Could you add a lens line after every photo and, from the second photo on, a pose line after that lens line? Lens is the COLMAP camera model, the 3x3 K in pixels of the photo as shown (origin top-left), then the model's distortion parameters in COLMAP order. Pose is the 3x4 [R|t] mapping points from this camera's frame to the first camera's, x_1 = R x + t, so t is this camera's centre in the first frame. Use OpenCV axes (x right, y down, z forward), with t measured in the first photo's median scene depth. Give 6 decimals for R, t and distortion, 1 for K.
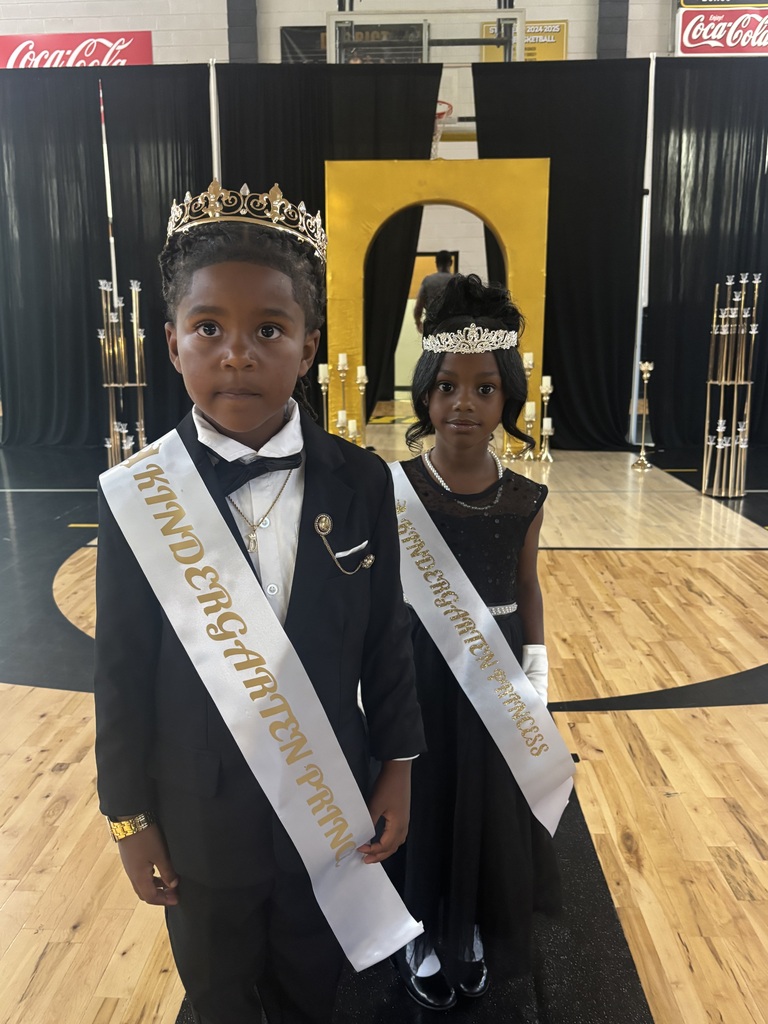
lens RADIAL K [[846.7, 0, 380.0], [0, 846.7, 508.8], [0, 0, 1]] dist [0.028684, -0.040356]
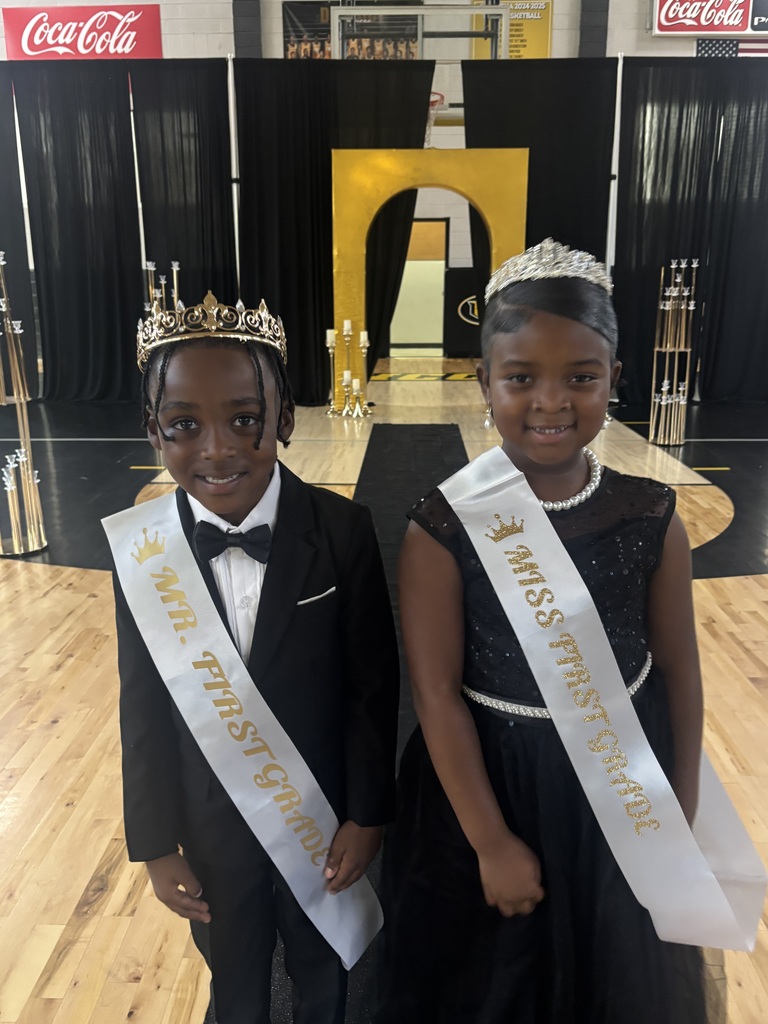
lens RADIAL K [[846.7, 0, 384.5], [0, 846.7, 510.3], [0, 0, 1]] dist [0.028684, -0.040356]
pose [[0.999885, -0.001403, 0.015104, -0.012973], [0.000529, 0.998335, 0.057677, 0.007725], [-0.015160, -0.057662, 0.998221, -0.174142]]
